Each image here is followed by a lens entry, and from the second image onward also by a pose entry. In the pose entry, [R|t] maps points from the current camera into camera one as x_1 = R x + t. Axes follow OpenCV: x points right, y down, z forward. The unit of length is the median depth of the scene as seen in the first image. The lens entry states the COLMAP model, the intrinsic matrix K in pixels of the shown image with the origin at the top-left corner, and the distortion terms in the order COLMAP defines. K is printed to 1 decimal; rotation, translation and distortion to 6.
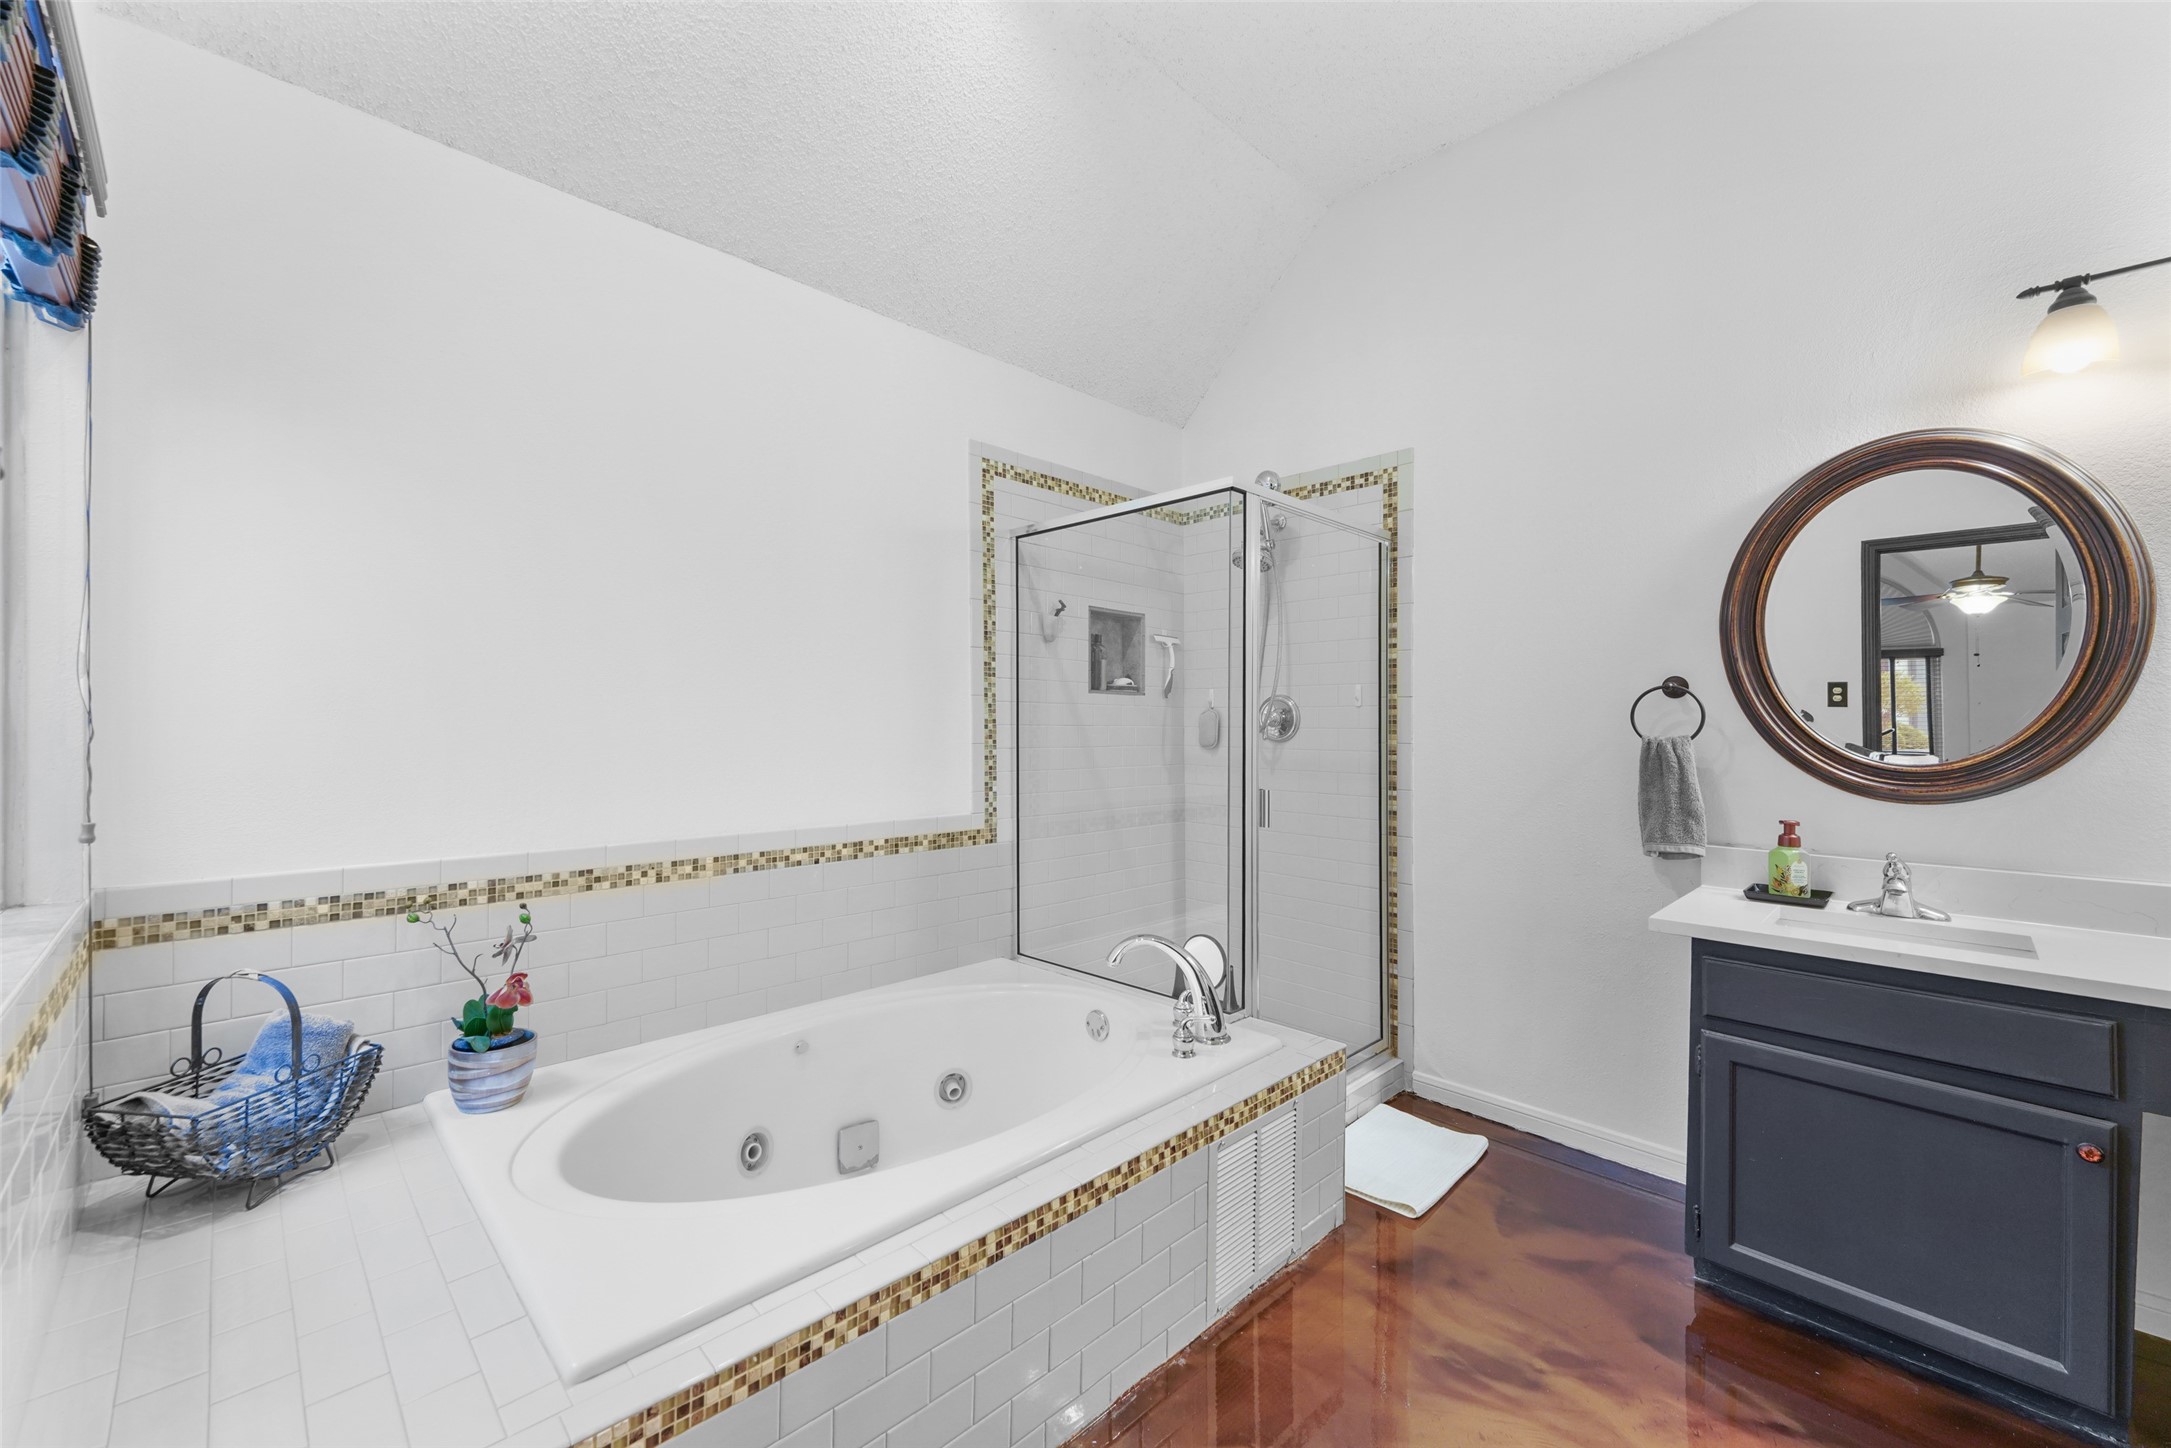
lens RADIAL K [[873.3, 0, 1081.0], [0, 873.3, 729.3], [0, 0, 1]] dist [0.001112, -0.000040]
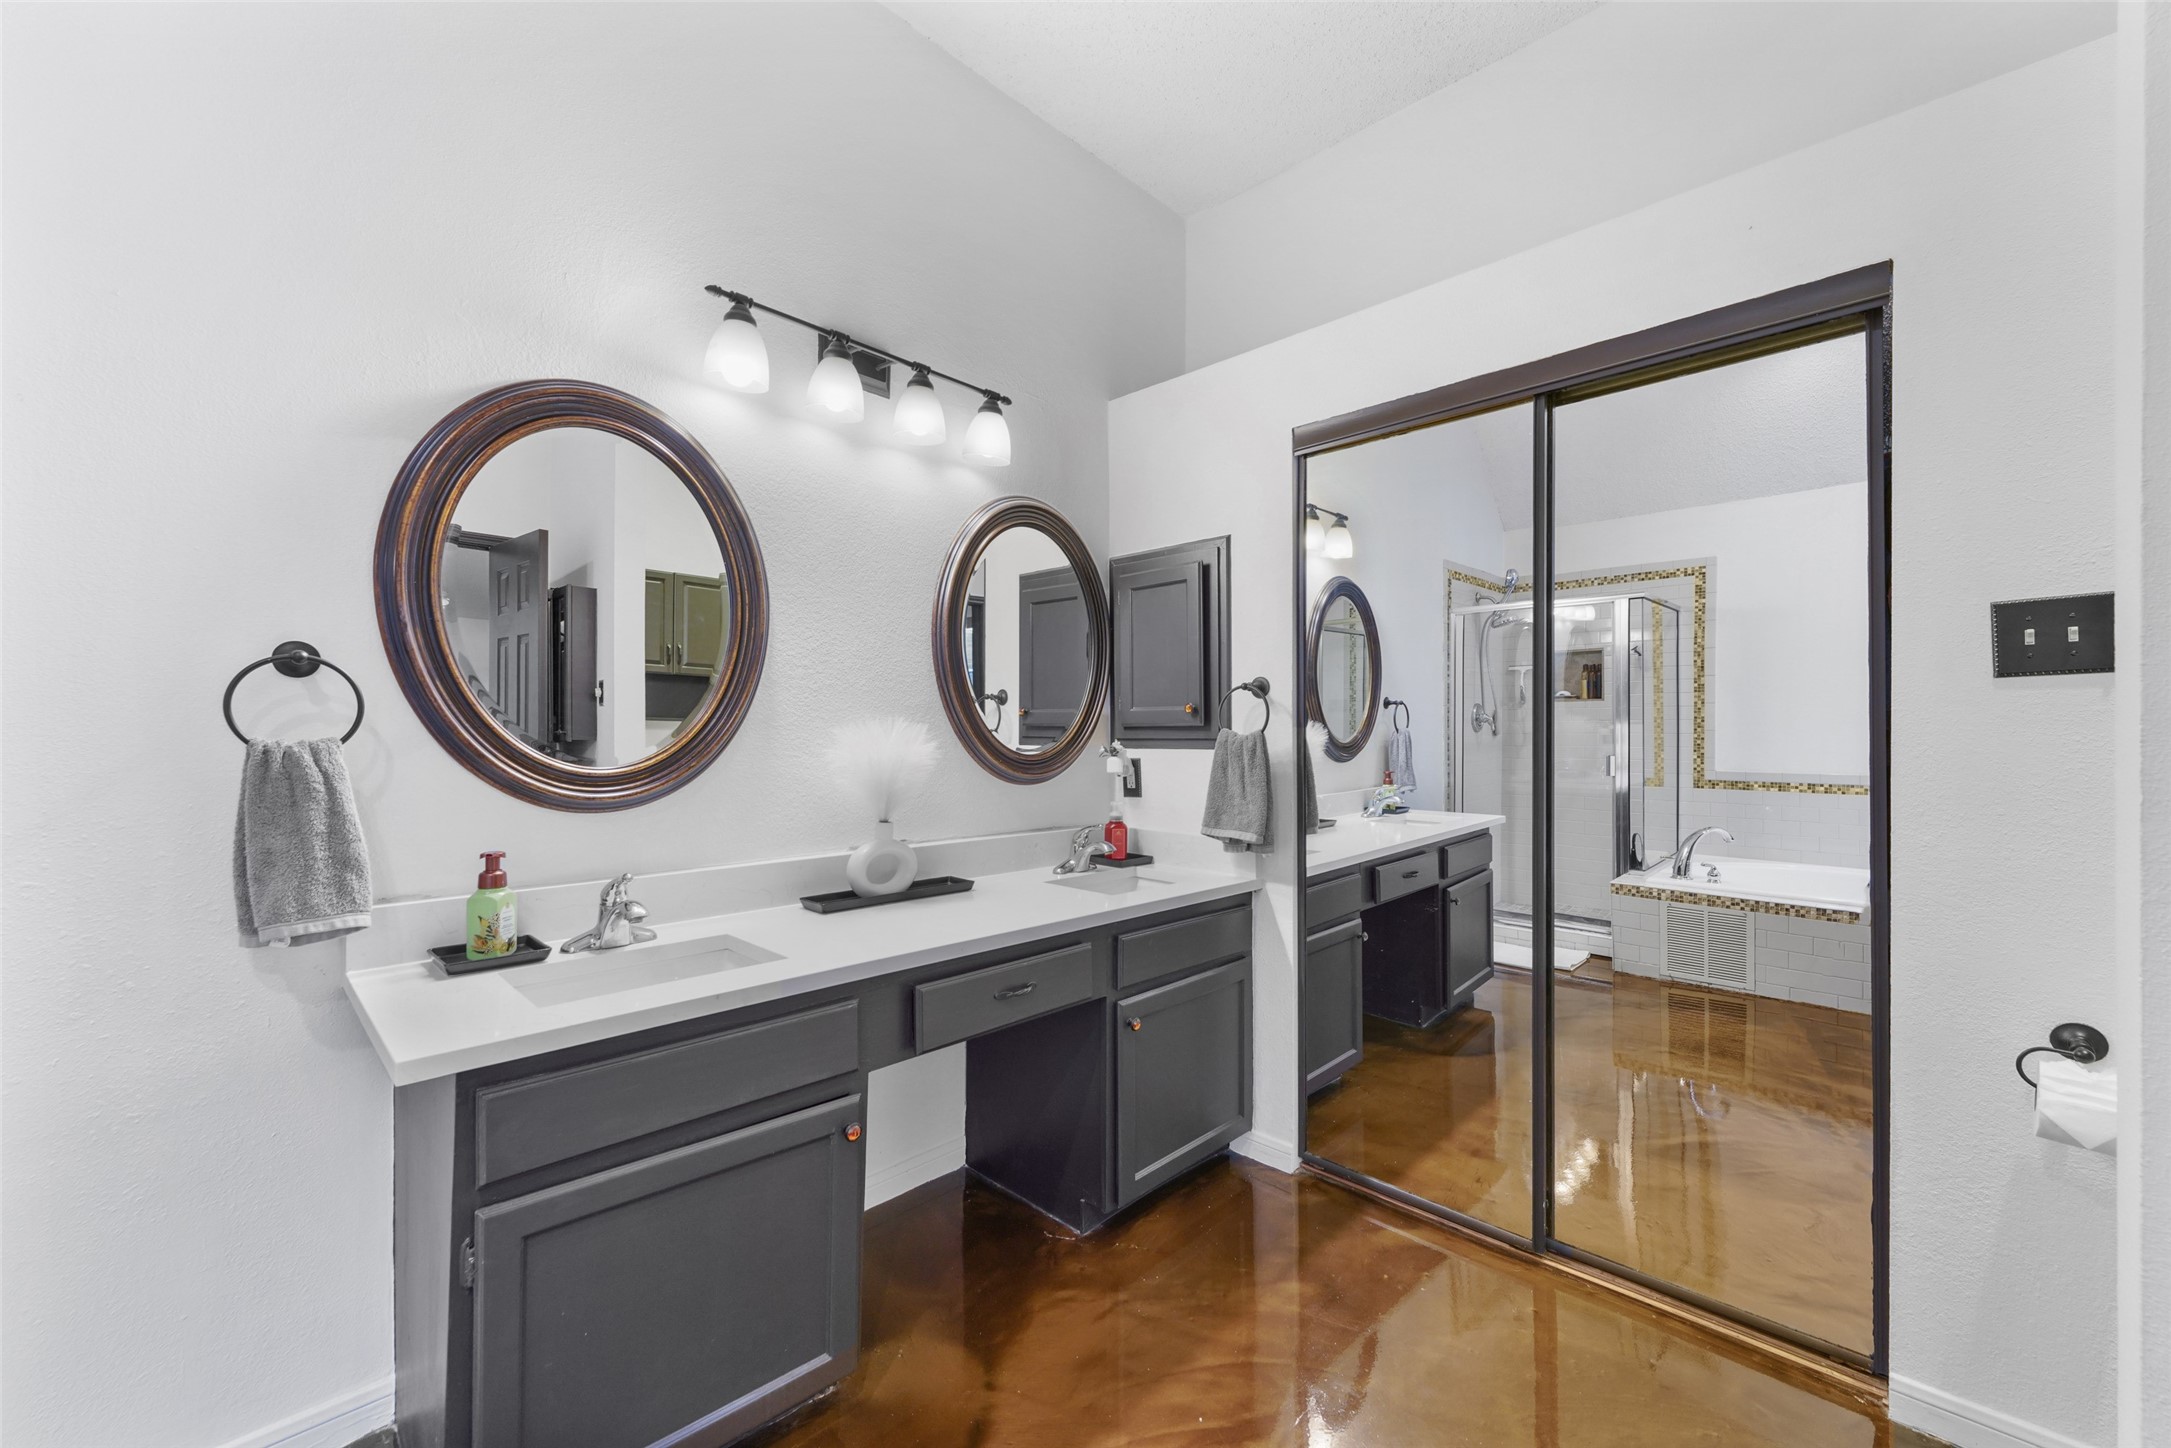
lens RADIAL K [[869.8, 0, 1085.5], [0, 869.8, 724.0], [0, 0, 1]] dist [0.001621, 0.000106]
pose [[0.002323, 0.005414, 0.999983, 0.078107], [0.006298, 0.999965, -0.005429, 0.003991], [-0.999977, 0.006310, 0.002289, 0.474596]]
